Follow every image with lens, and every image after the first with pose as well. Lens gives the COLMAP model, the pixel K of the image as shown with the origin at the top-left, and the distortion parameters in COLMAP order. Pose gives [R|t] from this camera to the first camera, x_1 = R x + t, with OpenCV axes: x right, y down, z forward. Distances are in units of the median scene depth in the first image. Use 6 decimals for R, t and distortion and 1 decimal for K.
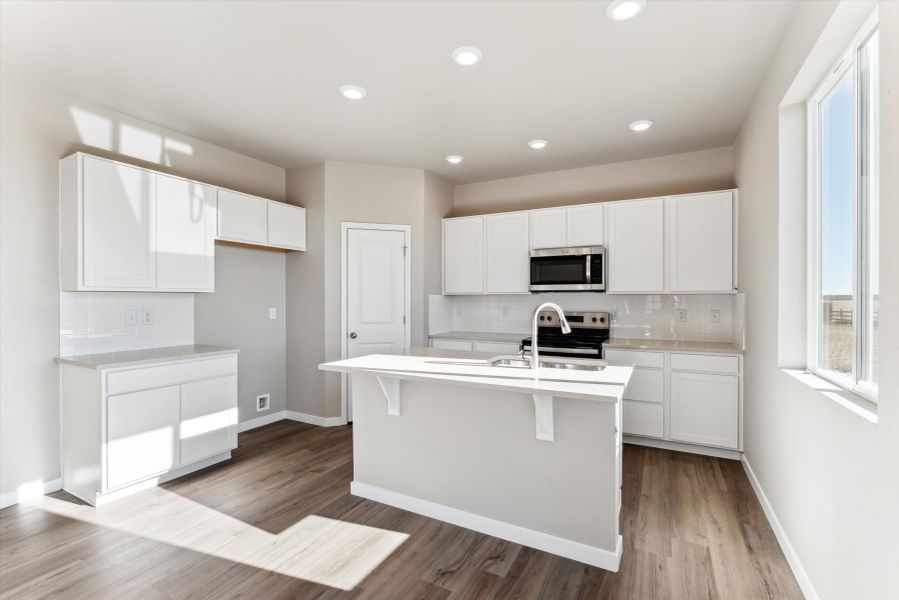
lens RADIAL K [[392.6, 0, 444.0], [0, 392.6, 299.5], [0, 0, 1]] dist [-0.022097, 0.001067]
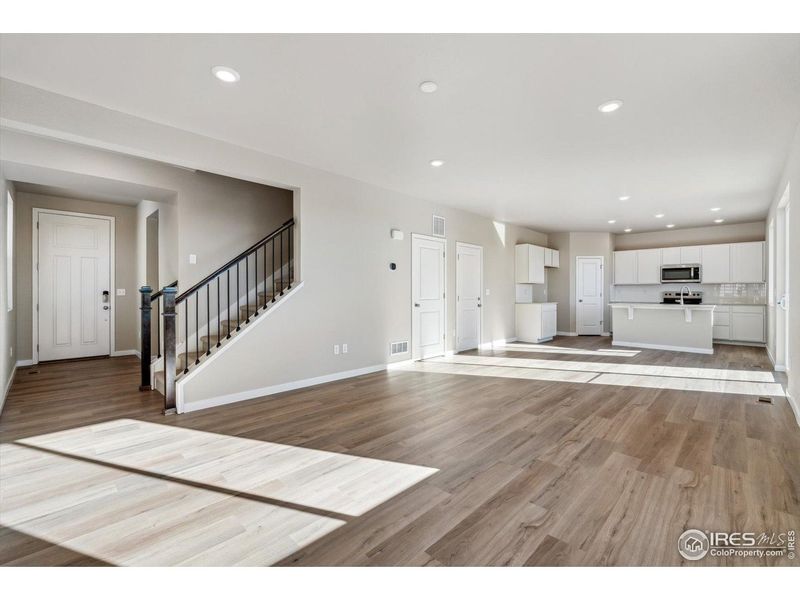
lens RADIAL K [[356.8, 0, 400.6], [0, 356.8, 294.1], [0, 0, 1]] dist [-0.002792, -0.001453]
pose [[0.959692, 0.000101, -0.281055, -0.732049], [-0.000970, 0.999995, -0.002950, 0.059493], [0.281053, 0.003104, 0.959687, -1.597790]]
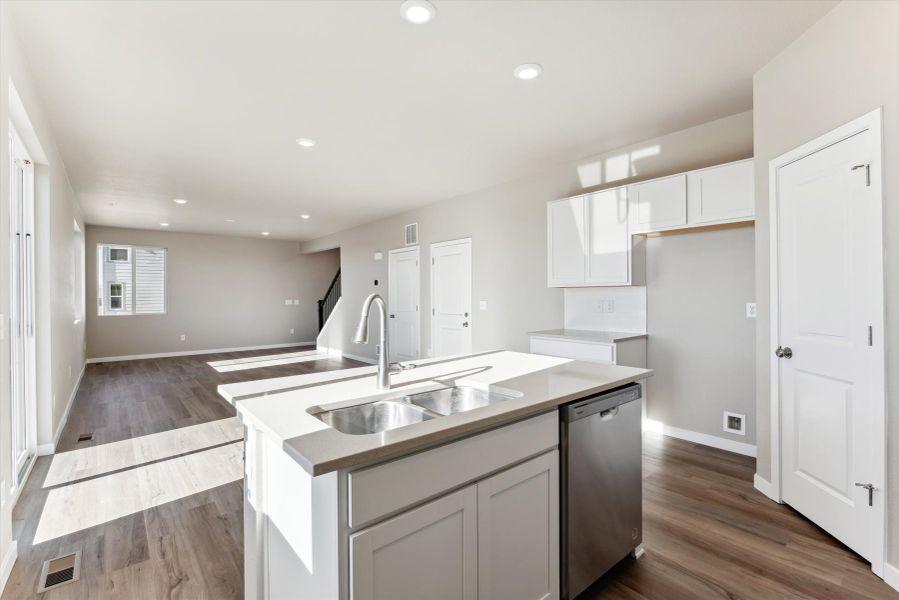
lens RADIAL K [[392.6, 0, 449.8], [0, 392.6, 297.7], [0, 0, 1]] dist [-0.022097, 0.001067]
pose [[-0.368658, 0.004297, -0.929555, 0.485357], [0.000189, 0.999990, 0.004548, 0.009807], [0.929565, 0.001501, -0.368655, 0.788592]]
